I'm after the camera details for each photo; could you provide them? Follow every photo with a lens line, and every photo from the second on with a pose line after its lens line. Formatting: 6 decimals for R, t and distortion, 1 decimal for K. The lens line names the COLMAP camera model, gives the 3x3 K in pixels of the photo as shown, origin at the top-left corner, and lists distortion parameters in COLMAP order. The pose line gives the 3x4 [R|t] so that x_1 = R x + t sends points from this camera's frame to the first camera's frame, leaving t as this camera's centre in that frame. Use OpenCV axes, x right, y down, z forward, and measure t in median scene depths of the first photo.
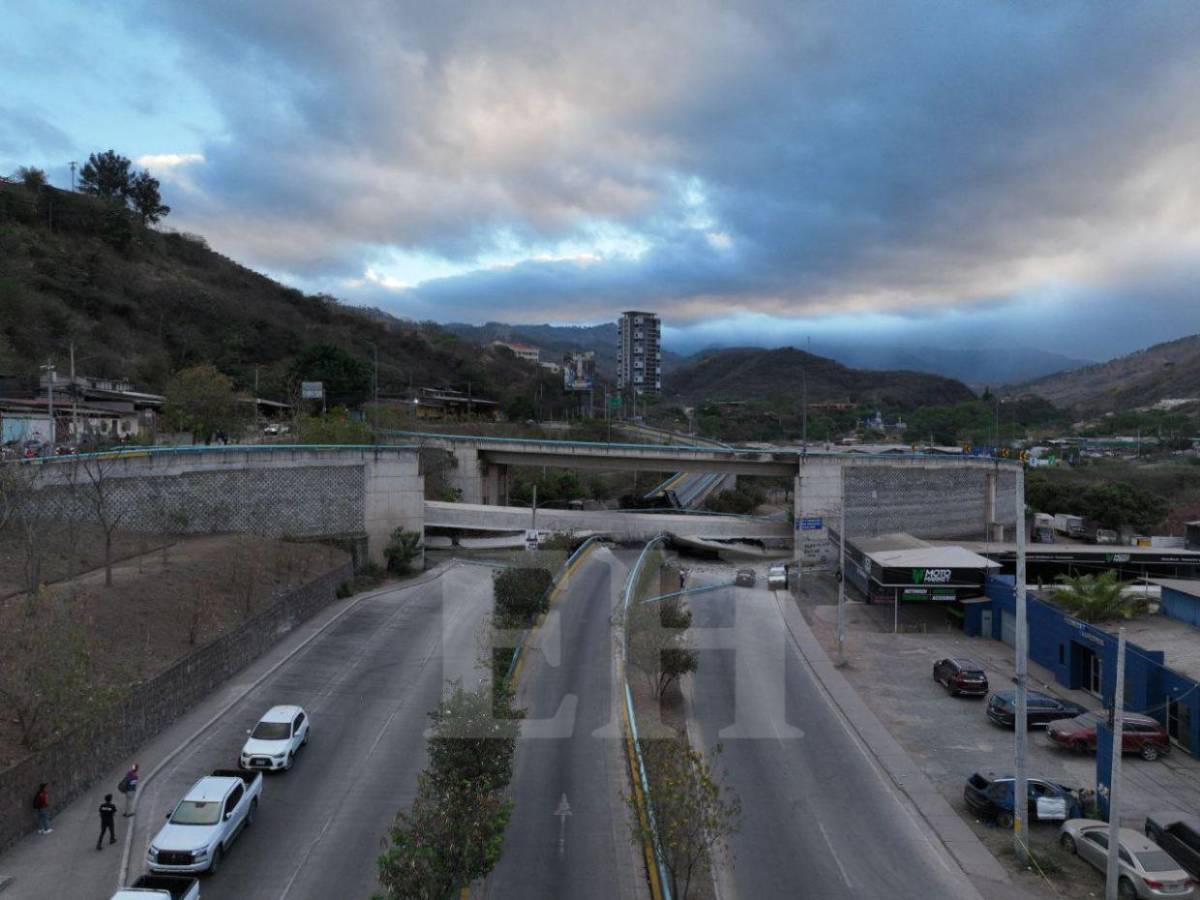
lens RADIAL K [[866.7, 0, 611.9], [0, 866.7, 442.8], [0, 0, 1]] dist [0.003170, 0.006384]
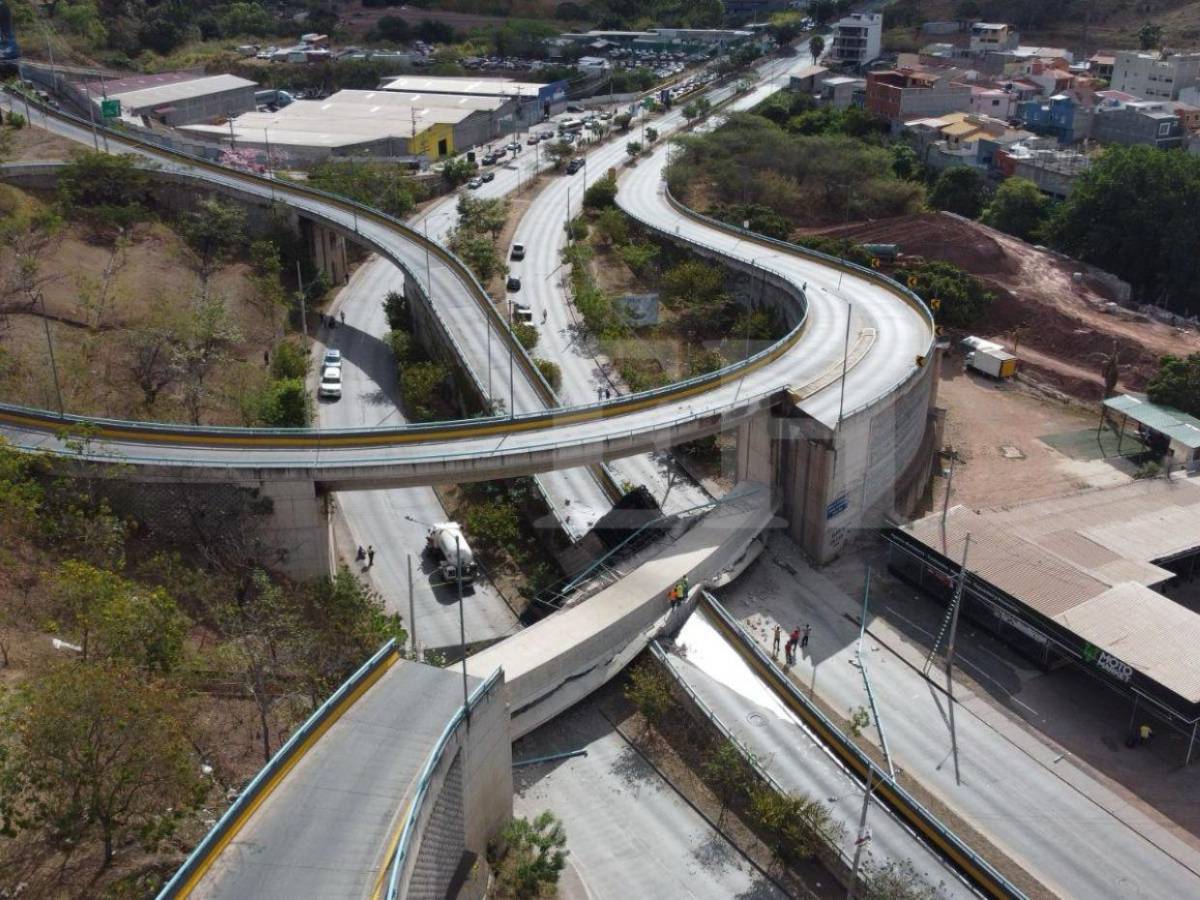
lens RADIAL K [[1207.4, 0, 600.0], [0, 1207.4, 450.0], [0, 0, 1]] dist [0.004173, -0.011481]
pose [[0.825888, -0.224833, 0.517067, -0.306549], [0.007671, 0.921452, 0.388417, -0.235592], [-0.563782, -0.316823, 0.762741, 0.251923]]
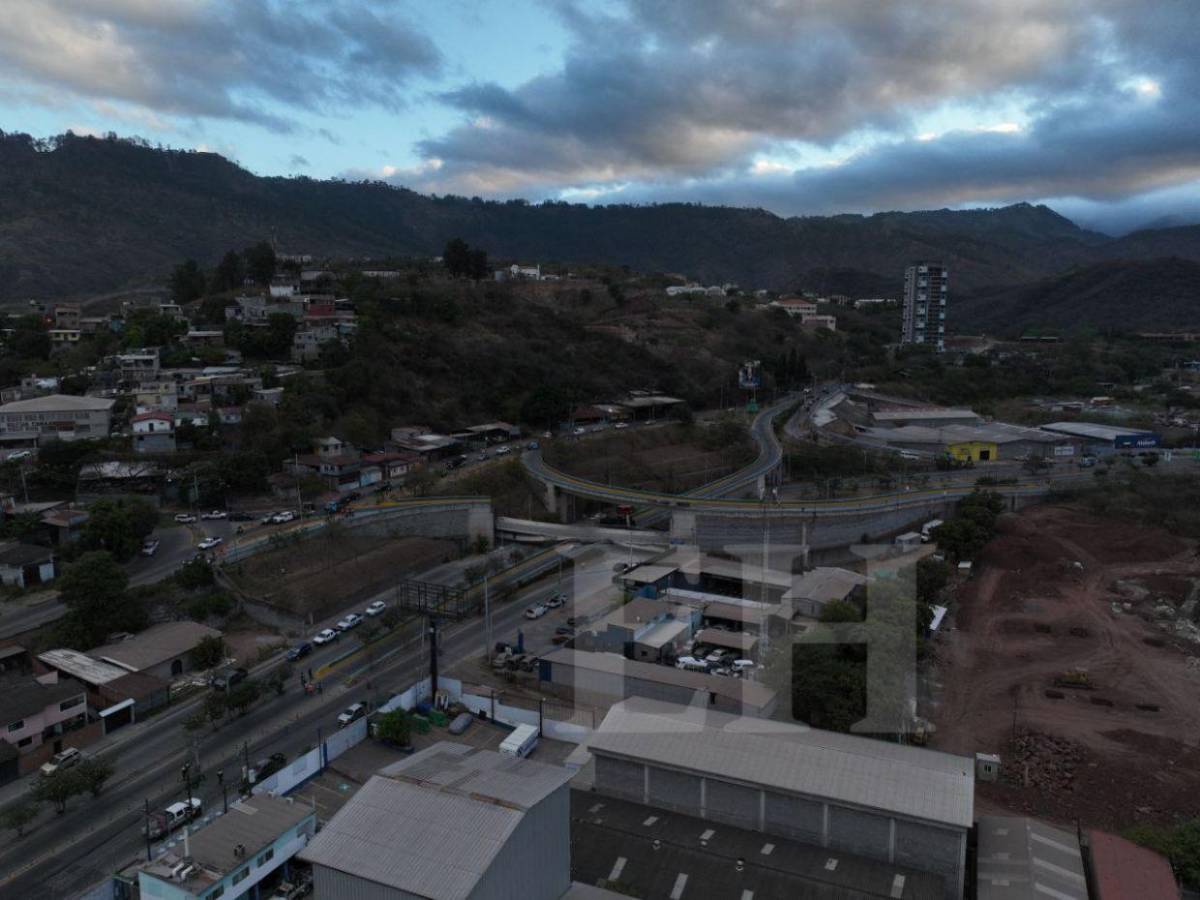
lens RADIAL K [[866.7, 0, 611.9], [0, 866.7, 442.8], [0, 0, 1]] dist [0.003170, 0.006384]
pose [[0.901775, 0.058796, -0.428189, 0.660049], [-0.003625, 0.991698, 0.128539, -0.277949], [0.432191, -0.114361, 0.894501, -0.606045]]
